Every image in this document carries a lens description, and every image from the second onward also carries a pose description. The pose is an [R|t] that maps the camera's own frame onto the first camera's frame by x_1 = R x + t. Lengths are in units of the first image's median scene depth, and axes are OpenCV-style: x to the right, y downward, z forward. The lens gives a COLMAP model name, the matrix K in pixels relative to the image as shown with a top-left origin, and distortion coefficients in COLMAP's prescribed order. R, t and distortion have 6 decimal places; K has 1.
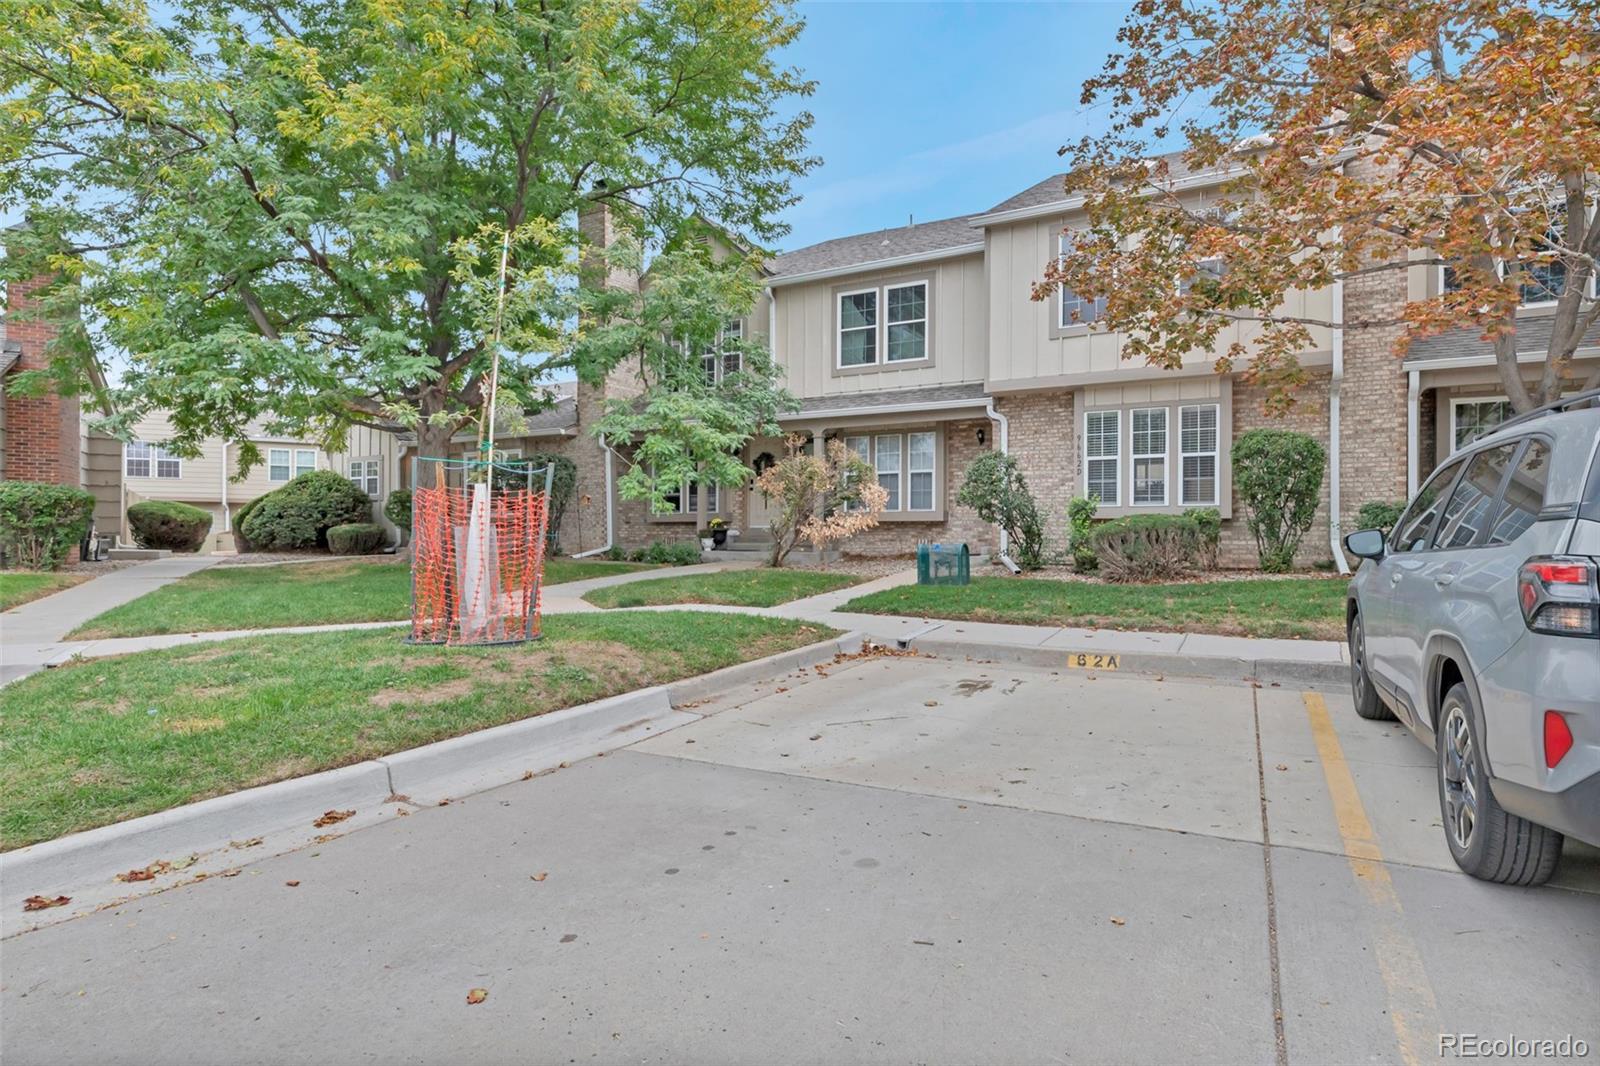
lens RADIAL K [[849.6, 0, 800.0], [0, 849.6, 533.0], [0, 0, 1]] dist [0.000387, 0.000241]
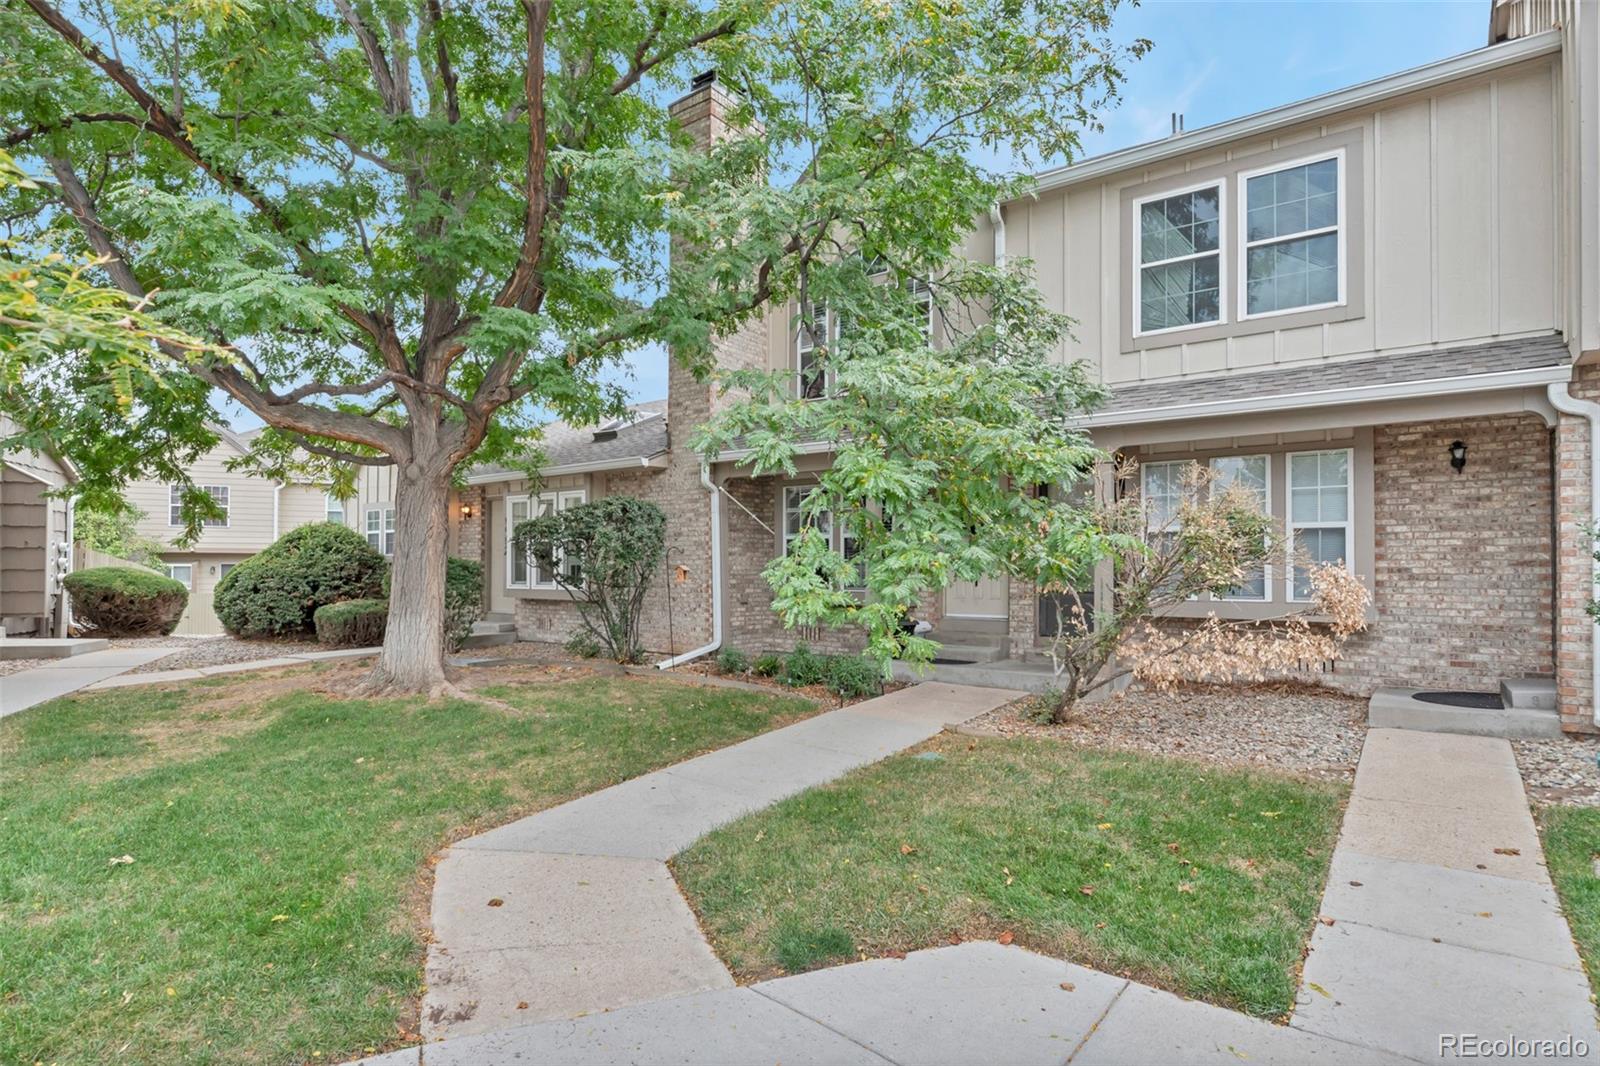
lens RADIAL K [[826.8, 0, 793.1], [0, 826.8, 567.2], [0, 0, 1]] dist [-0.010043, -0.000570]
pose [[0.994021, 0.000043, -0.109188, -0.108075], [-0.000425, 0.999994, -0.003479, -0.041041], [0.109187, 0.003504, 0.994015, 0.423183]]
